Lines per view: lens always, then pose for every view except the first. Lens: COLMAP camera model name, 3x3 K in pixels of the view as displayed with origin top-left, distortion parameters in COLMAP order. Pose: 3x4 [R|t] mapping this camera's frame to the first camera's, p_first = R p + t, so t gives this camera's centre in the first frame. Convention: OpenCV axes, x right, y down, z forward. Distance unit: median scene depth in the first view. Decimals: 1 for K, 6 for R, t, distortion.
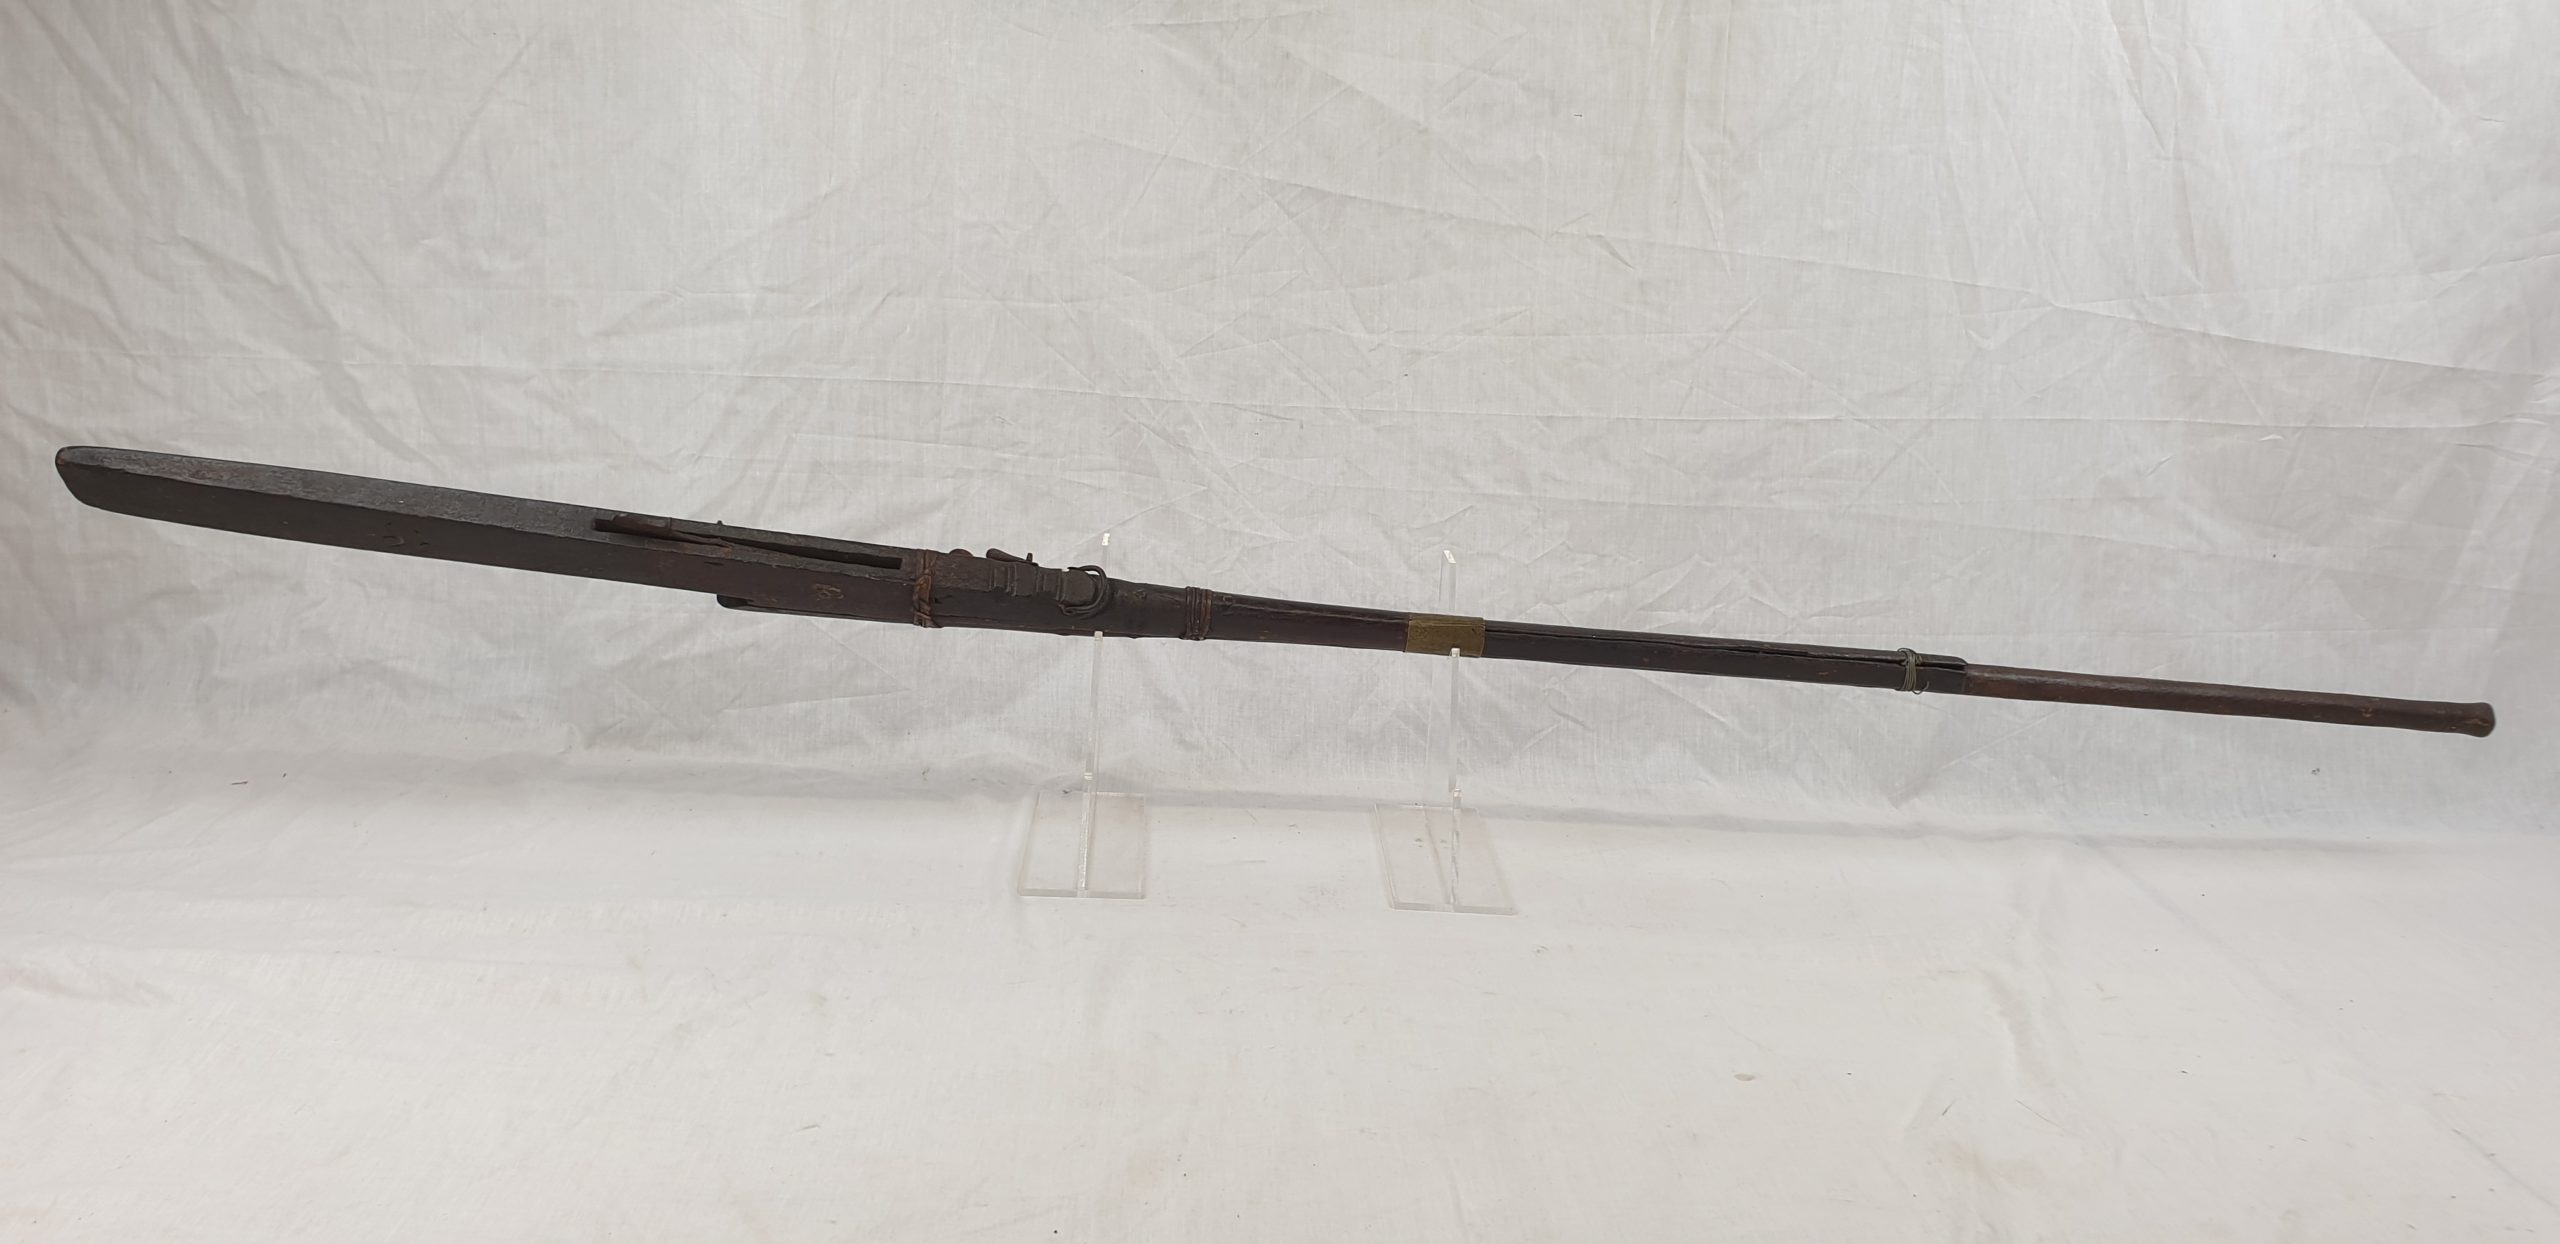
lens RADIAL K [[1999.6, 0, 1288.8], [0, 1999.6, 641.4], [0, 0, 1]] dist [0.029819, -0.035505]
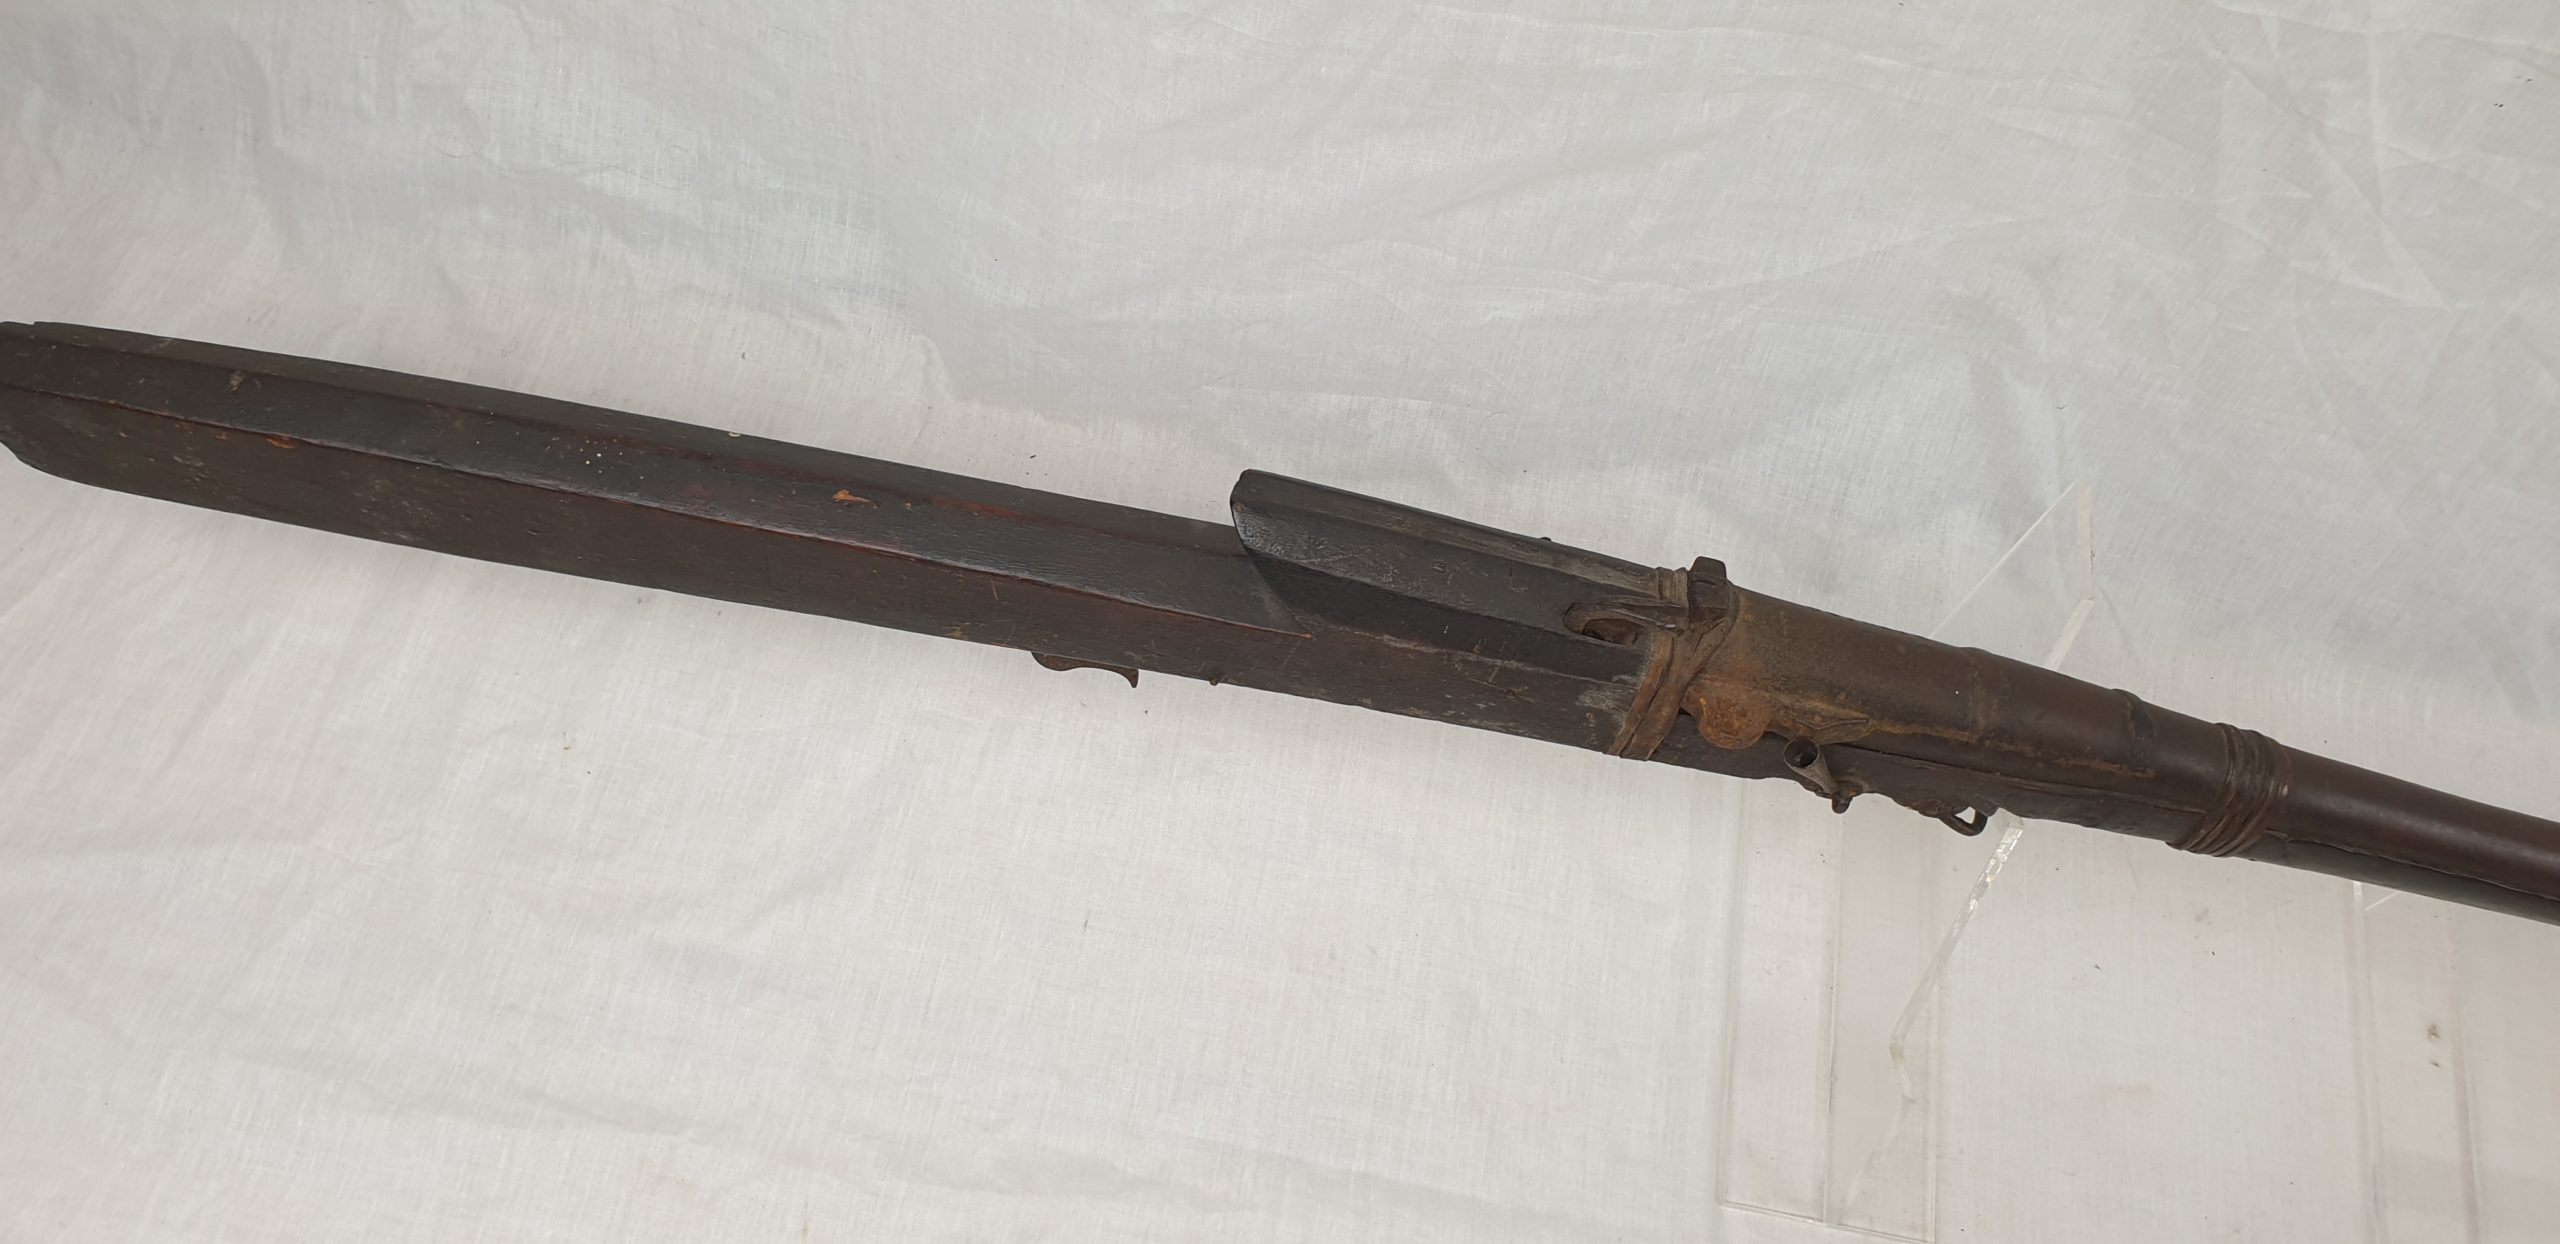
lens RADIAL K [[1999.6, 0, 1273.5], [0, 1999.6, 614.3], [0, 0, 1]] dist [0.029819, -0.035505]
pose [[0.972073, 0.227493, -0.057638, -0.217293], [-0.107832, 0.651113, 0.751282, -0.325745], [0.208440, -0.724085, 0.657460, 0.608562]]
